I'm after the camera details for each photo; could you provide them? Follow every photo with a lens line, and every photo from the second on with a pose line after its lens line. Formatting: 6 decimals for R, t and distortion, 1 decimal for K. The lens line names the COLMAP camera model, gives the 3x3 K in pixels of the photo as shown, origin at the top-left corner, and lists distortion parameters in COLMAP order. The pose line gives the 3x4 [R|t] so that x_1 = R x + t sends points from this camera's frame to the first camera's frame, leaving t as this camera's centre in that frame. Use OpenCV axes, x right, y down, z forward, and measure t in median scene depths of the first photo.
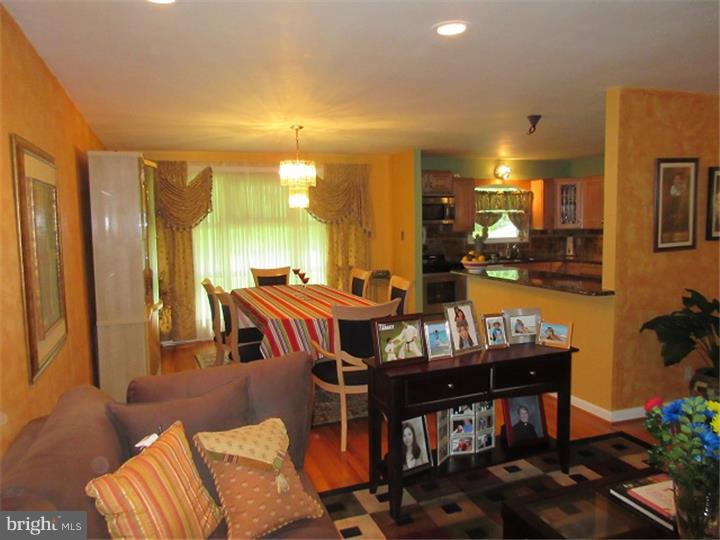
lens RADIAL K [[535.5, 0, 360.0], [0, 535.5, 270.0], [0, 0, 1]] dist [-0.007898, 0.001158]
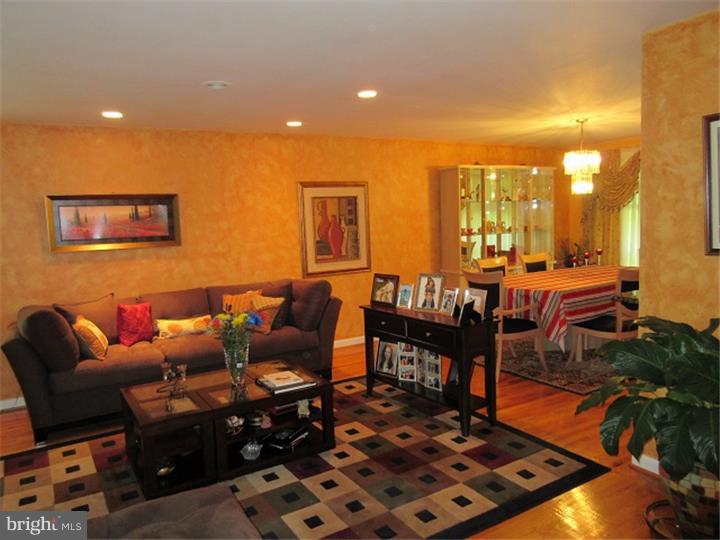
lens RADIAL K [[535.5, 0, 360.0], [0, 535.5, 270.0], [0, 0, 1]] dist [-0.007898, 0.001158]
pose [[0.194776, 0.109147, -0.974756, 0.620076], [-0.055024, 0.993440, 0.100244, -0.031727], [0.979303, 0.034110, 0.199504, 0.238307]]
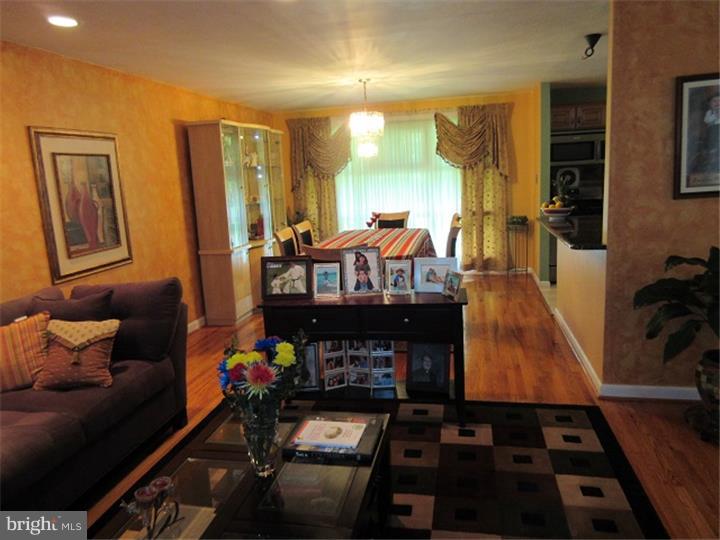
lens RADIAL K [[535.5, 0, 360.0], [0, 535.5, 270.0], [0, 0, 1]] dist [-0.007898, 0.001158]
pose [[0.850001, 0.068573, -0.522299, 0.316285], [-0.012279, 0.993801, 0.110493, -0.005630], [0.526638, -0.087505, 0.845574, 0.041520]]
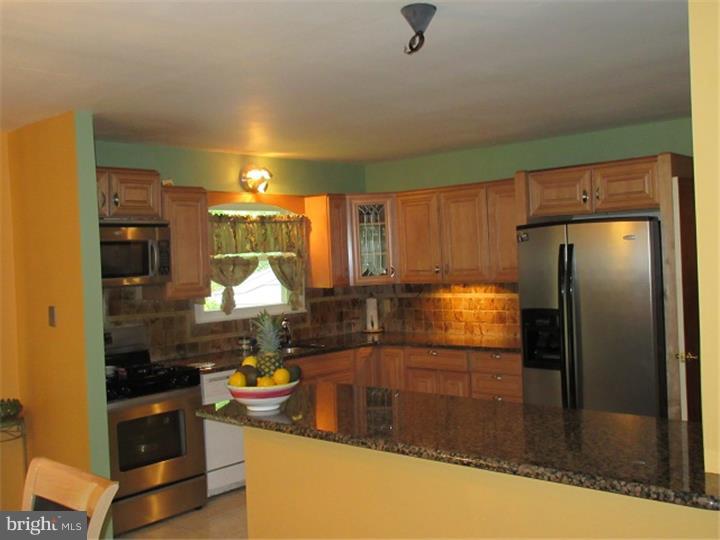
lens RADIAL K [[761.9, 0, 360.0], [0, 761.9, 270.0], [0, 0, 1]] dist [-0.005689, -0.000446]
pose [[0.886652, -0.025400, 0.461739, 0.018799], [0.067317, 0.994944, -0.074532, -0.040100], [-0.457511, 0.097167, 0.883879, 0.362606]]
